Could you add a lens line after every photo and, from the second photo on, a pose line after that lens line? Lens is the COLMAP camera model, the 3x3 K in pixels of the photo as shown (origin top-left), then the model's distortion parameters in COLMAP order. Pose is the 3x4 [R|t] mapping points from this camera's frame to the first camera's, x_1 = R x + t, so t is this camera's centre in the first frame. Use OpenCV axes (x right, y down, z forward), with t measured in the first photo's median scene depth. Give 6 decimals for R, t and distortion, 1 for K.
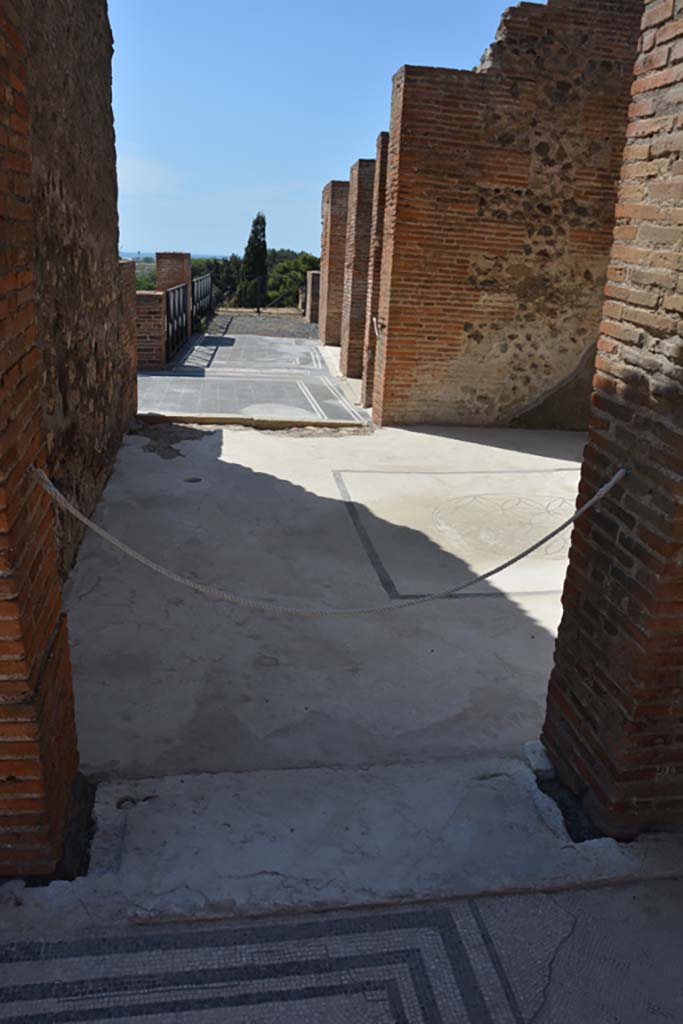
lens RADIAL K [[802.8, 0, 347.4], [0, 802.8, 516.3], [0, 0, 1]] dist [-0.161133, 0.115689]
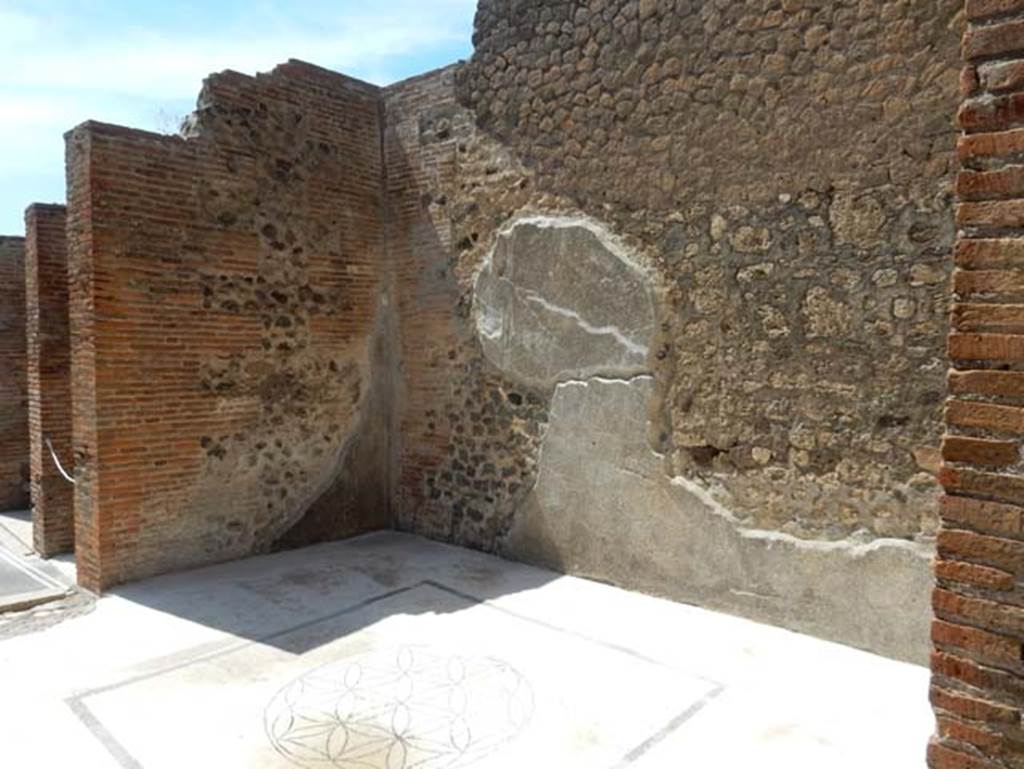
lens RADIAL K [[754.8, 0, 514.0], [0, 754.8, 387.2], [0, 0, 1]] dist [-0.003462, -0.005592]
pose [[0.777886, -0.079715, 0.623328, -0.078231], [0.226639, 0.960752, -0.159969, -0.099106], [-0.586112, 0.265709, 0.765423, 0.215682]]
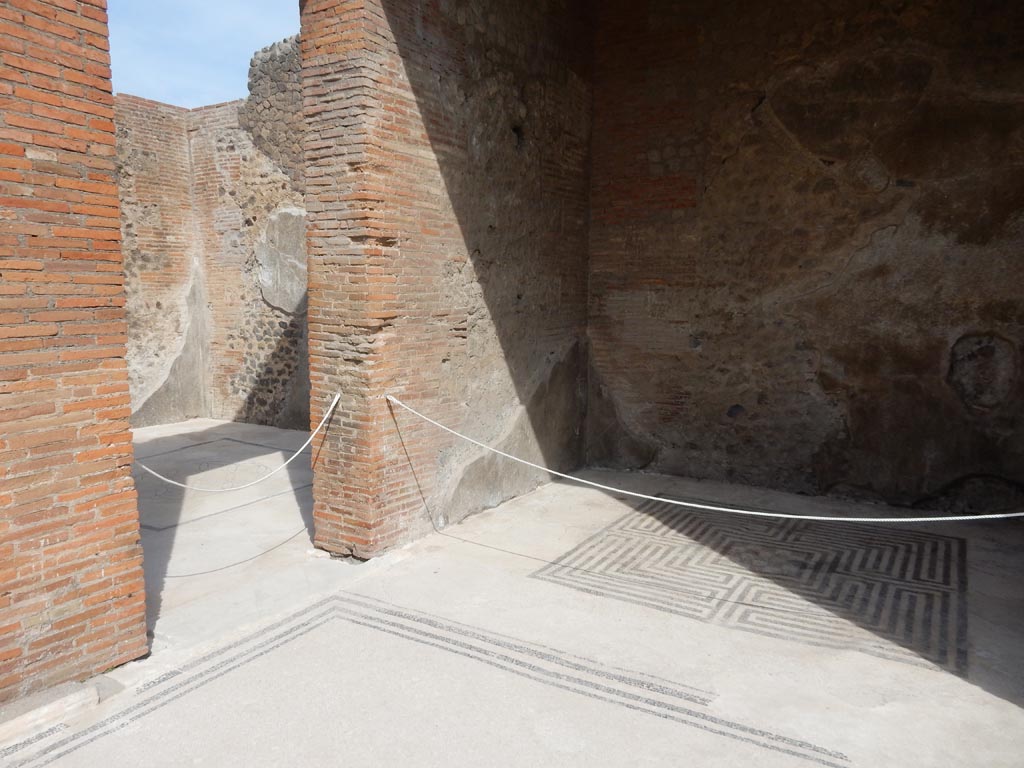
lens RADIAL K [[741.5, 0, 516.8], [0, 741.5, 388.5], [0, 0, 1]] dist [-0.013150, -0.006187]
pose [[0.641905, -0.141038, 0.753702, -0.271287], [0.266563, 0.962677, -0.046882, 0.047841], [-0.718959, 0.231003, 0.655542, -0.229299]]
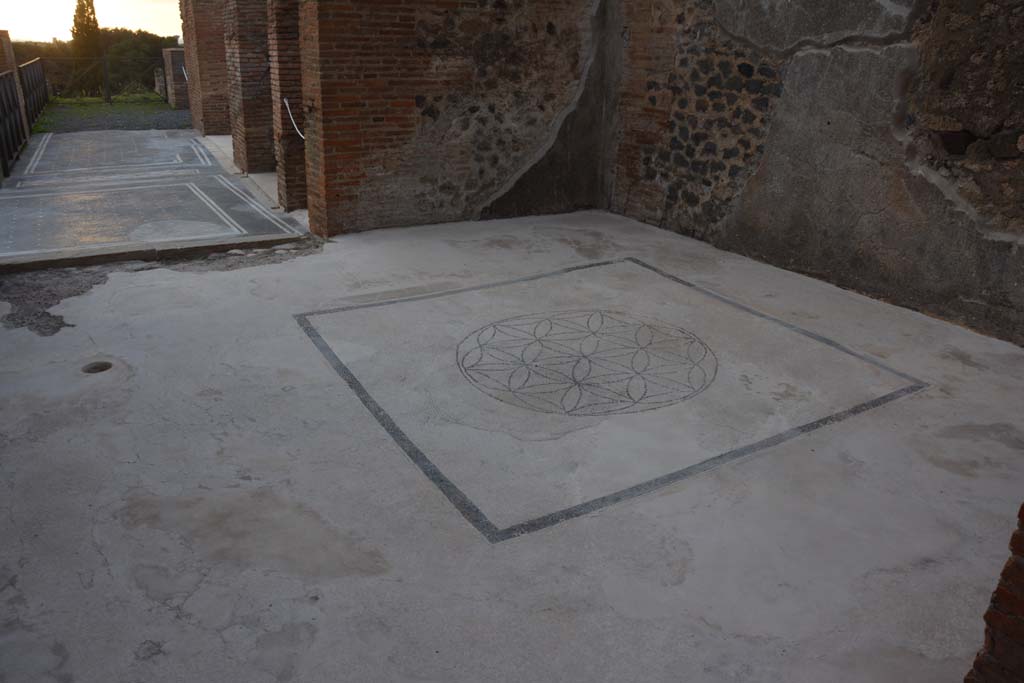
lens RADIAL K [[802.8, 0, 519.3], [0, 802.8, 345.1], [0, 0, 1]] dist [-0.161133, 0.115689]
pose [[0.929398, -0.159699, 0.332740, -0.059726], [0.135299, 0.986200, 0.095414, -0.059314], [-0.343386, -0.043658, 0.938179, 0.208731]]
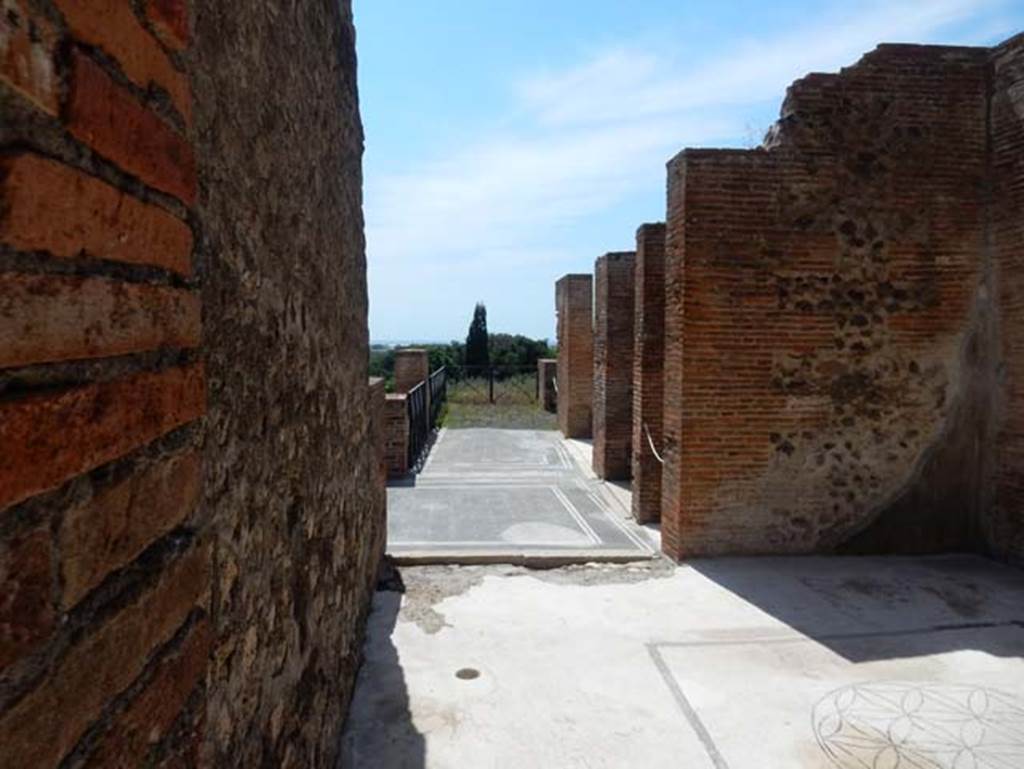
lens RADIAL K [[754.8, 0, 508.8], [0, 754.8, 388.9], [0, 0, 1]] dist [-0.003462, -0.005592]
pose [[0.996733, -0.044030, -0.067711, -0.073854], [0.025886, 0.968264, -0.248586, -0.097411], [0.076507, 0.246021, 0.966240, 0.191774]]
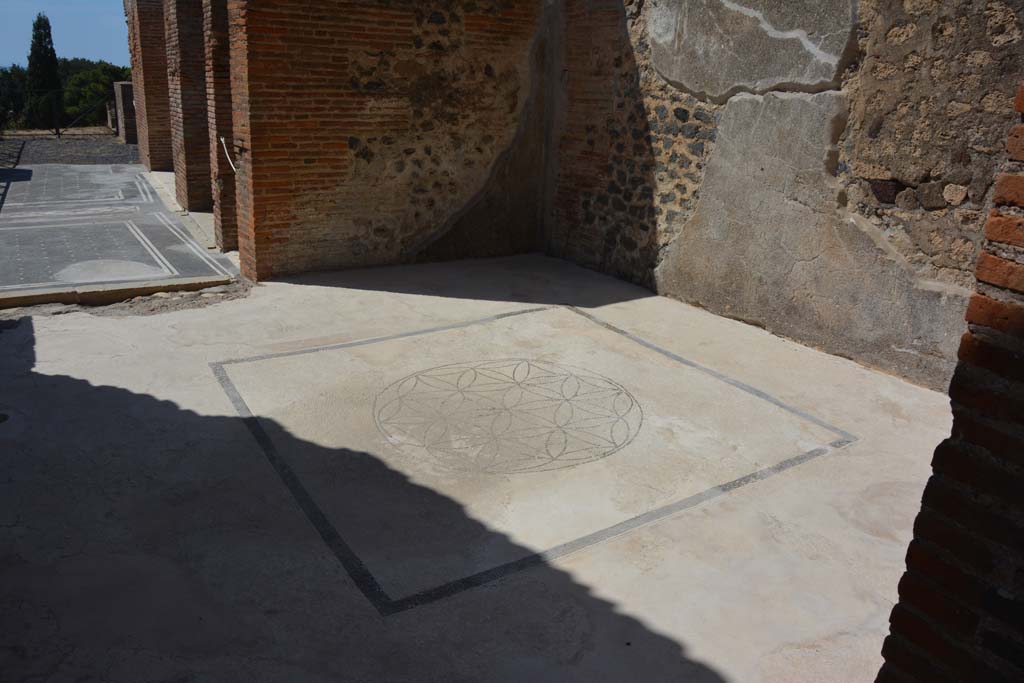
lens RADIAL K [[802.8, 0, 517.8], [0, 802.8, 351.8], [0, 0, 1]] dist [-0.161133, 0.115689]
pose [[0.913661, -0.144323, 0.379992, -0.026700], [0.129098, 0.989473, 0.065400, -0.064514], [-0.385431, -0.010697, 0.922675, 0.214544]]
